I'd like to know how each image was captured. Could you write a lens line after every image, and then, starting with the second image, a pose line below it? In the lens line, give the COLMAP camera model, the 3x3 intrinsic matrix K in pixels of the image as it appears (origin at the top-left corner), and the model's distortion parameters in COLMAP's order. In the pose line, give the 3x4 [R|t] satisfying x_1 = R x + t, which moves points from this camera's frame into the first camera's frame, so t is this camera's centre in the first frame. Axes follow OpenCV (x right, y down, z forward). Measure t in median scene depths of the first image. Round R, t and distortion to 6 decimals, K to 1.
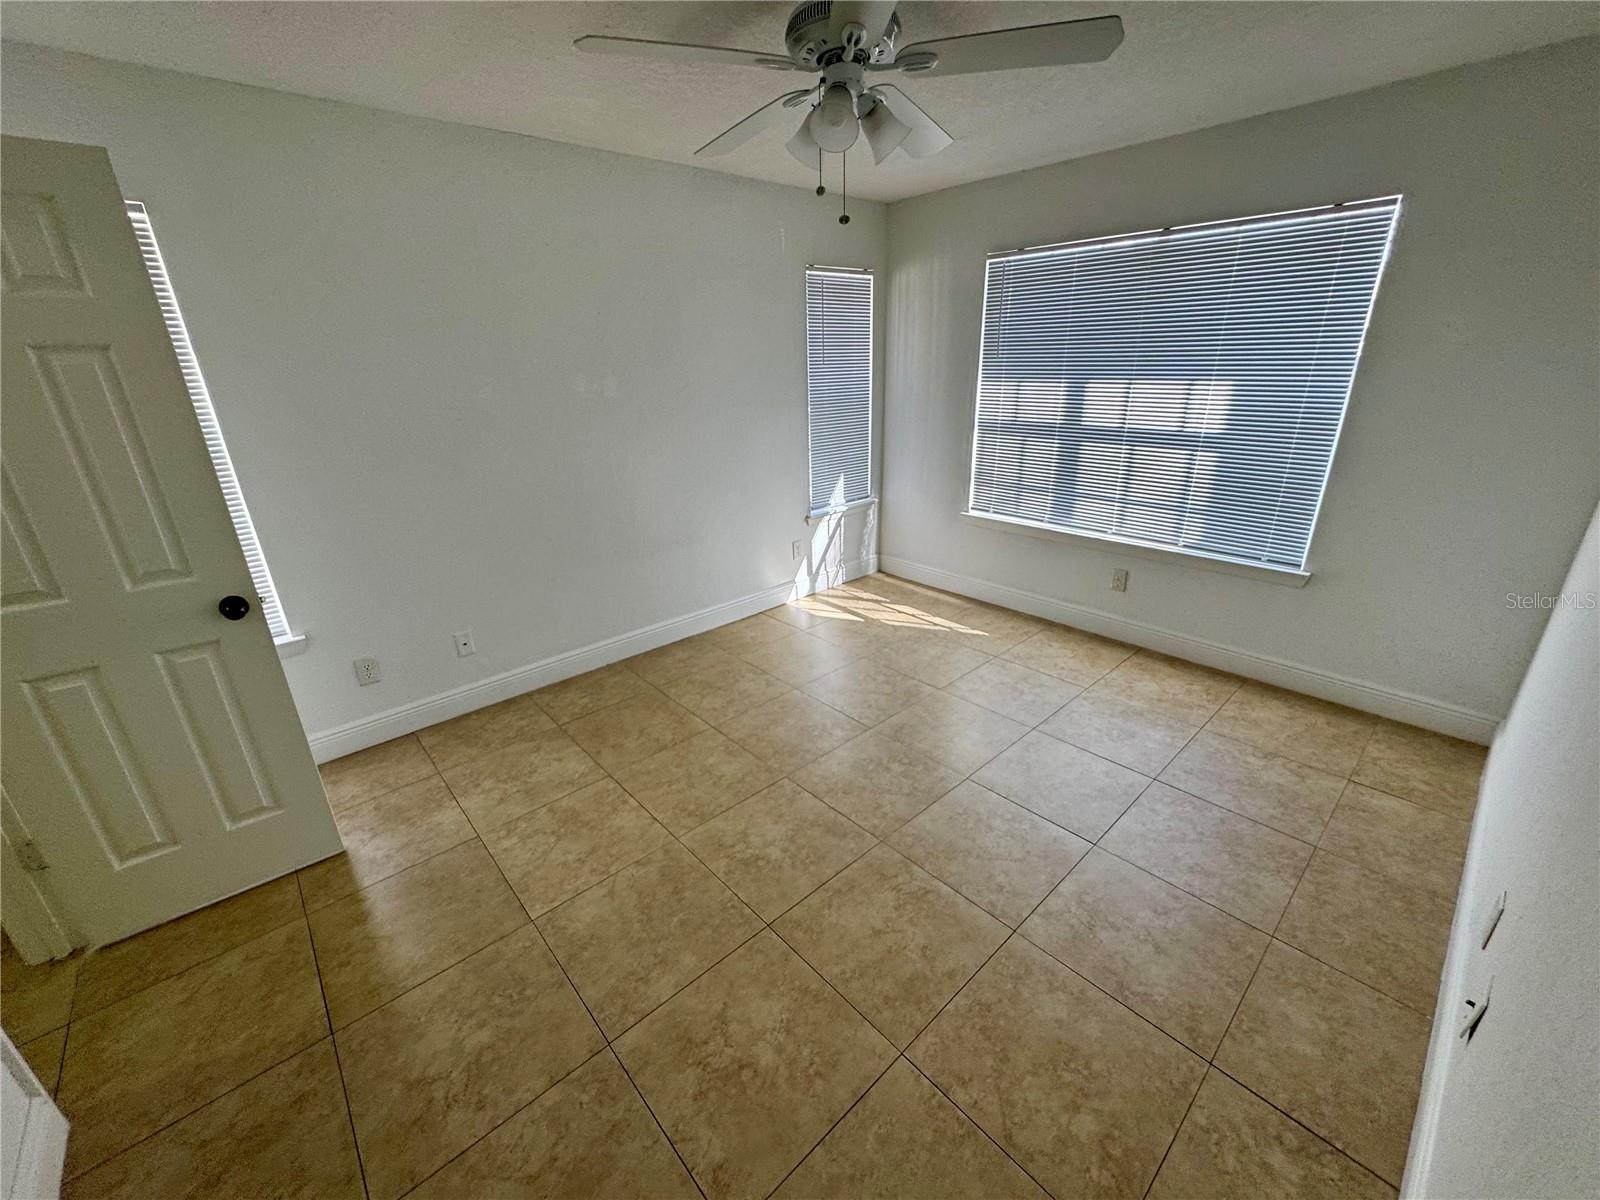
lens RADIAL K [[643.1, 0, 801.3], [0, 643.1, 599.8], [0, 0, 1]] dist [-0.003508, 0.000507]
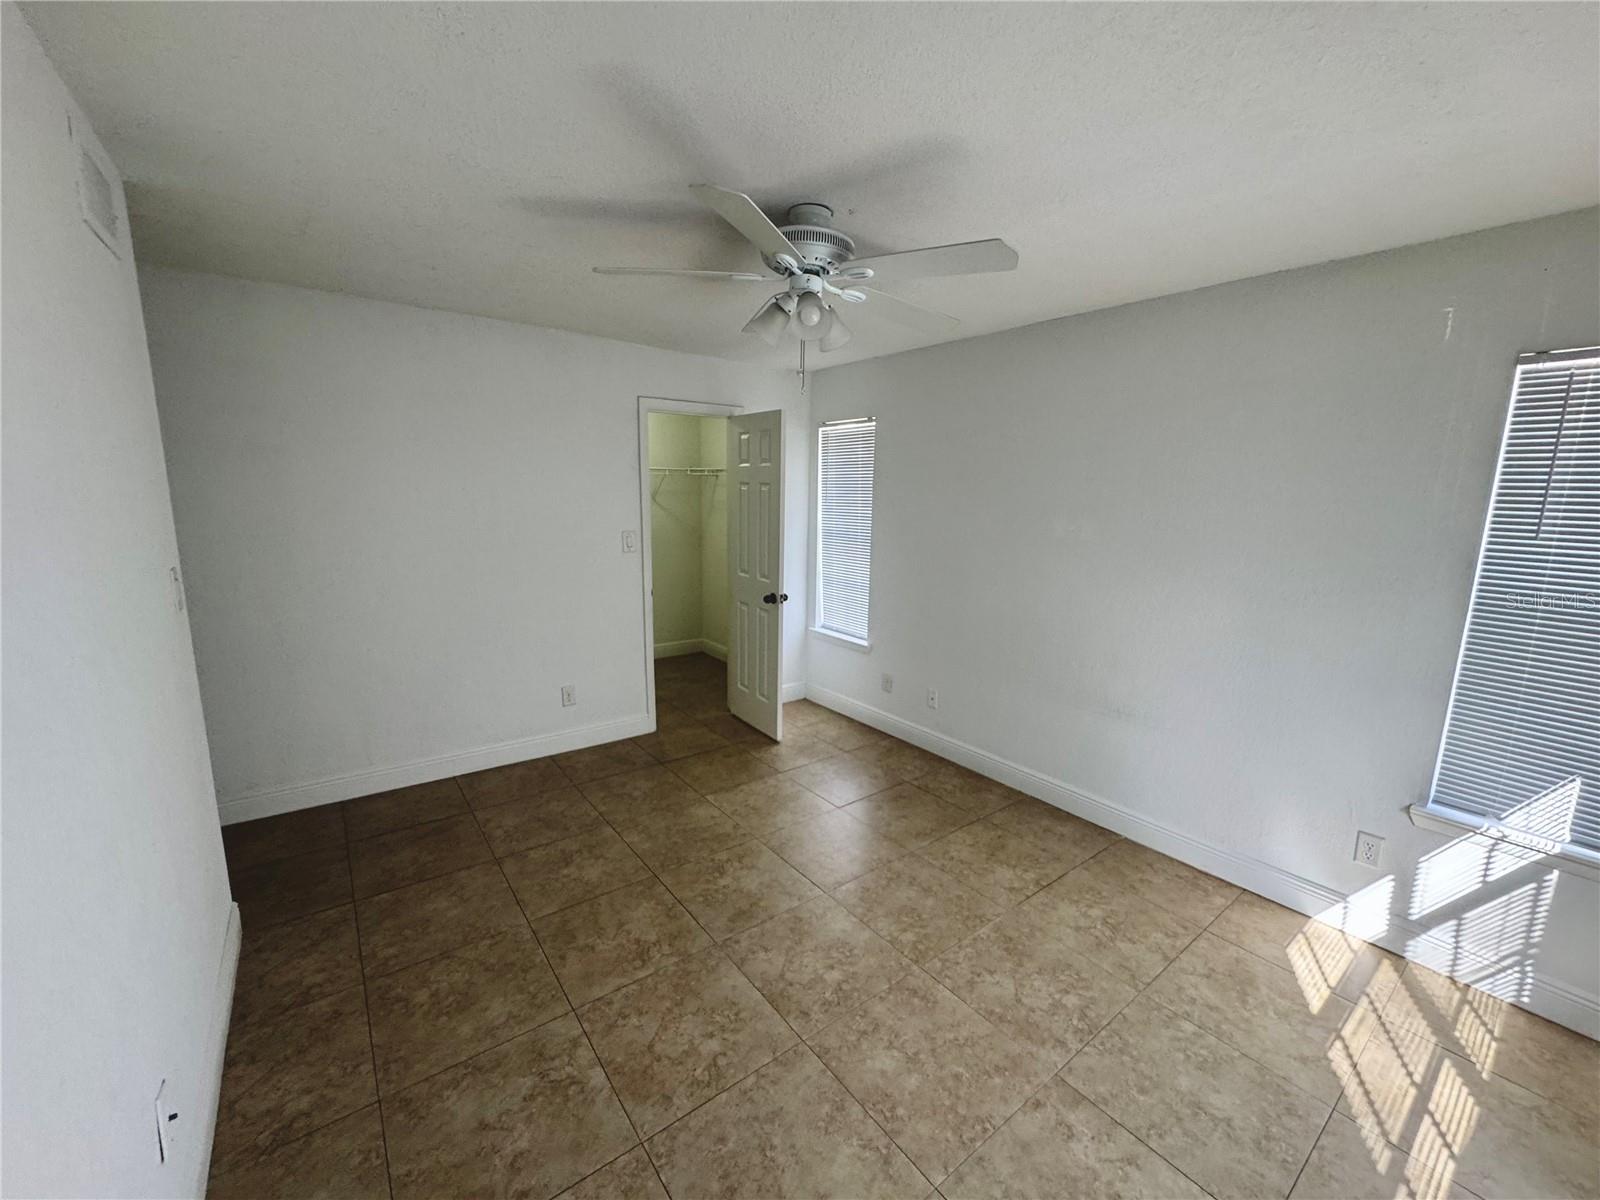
lens RADIAL K [[643.1, 0, 799.4], [0, 643.1, 596.9], [0, 0, 1]] dist [-0.003508, 0.000507]
pose [[-0.085259, 0.188824, -0.978303, 0.733728], [-0.373556, 0.904199, 0.207076, -0.283632], [0.923681, 0.383106, -0.006555, 0.656188]]
